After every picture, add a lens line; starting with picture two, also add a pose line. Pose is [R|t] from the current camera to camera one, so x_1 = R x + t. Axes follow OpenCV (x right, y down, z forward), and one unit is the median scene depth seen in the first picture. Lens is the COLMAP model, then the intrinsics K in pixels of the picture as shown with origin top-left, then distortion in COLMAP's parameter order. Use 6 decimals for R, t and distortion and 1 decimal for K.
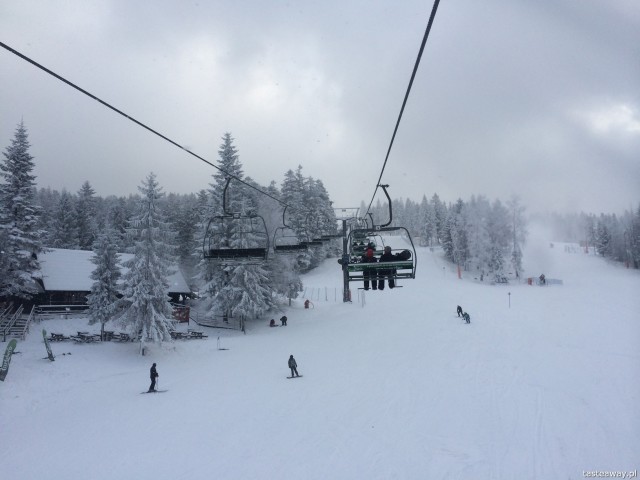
lens RADIAL K [[548.6, 0, 321.0], [0, 548.6, 239.7], [0, 0, 1]] dist [0.001949, -0.000546]
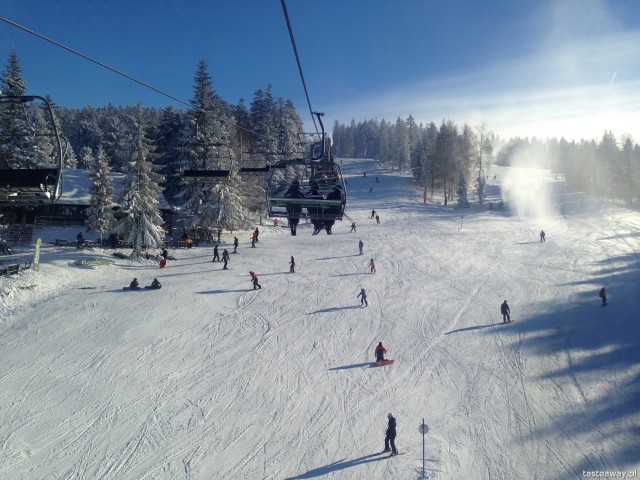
lens RADIAL K [[606.9, 0, 321.3], [0, 606.9, 243.2], [0, 0, 1]] dist [0.059628, 0.000000]
pose [[0.998733, 0.011912, 0.048887, 0.007236], [-0.018363, 0.990852, 0.133701, -0.005482], [-0.046847, -0.134429, 0.989815, -0.232522]]
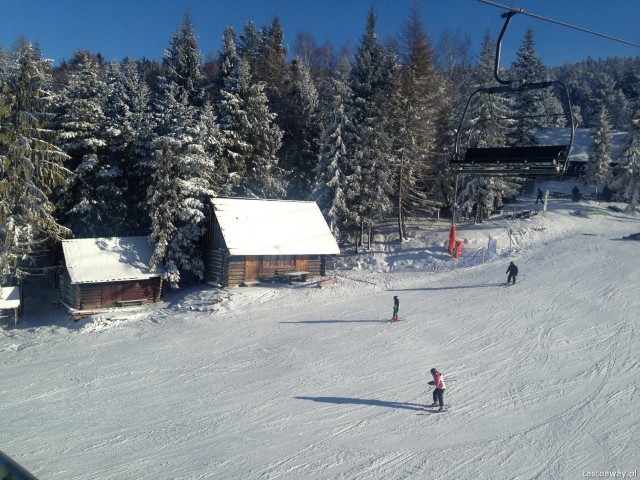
lens RADIAL K [[606.9, 0, 321.4], [0, 606.9, 242.2], [0, 0, 1]] dist [0.059628, 0.000000]
pose [[0.782829, 0.099553, -0.614221, -0.004829], [0.029124, 0.980174, 0.195986, -0.014071], [0.621555, -0.171313, 0.764409, -0.373503]]
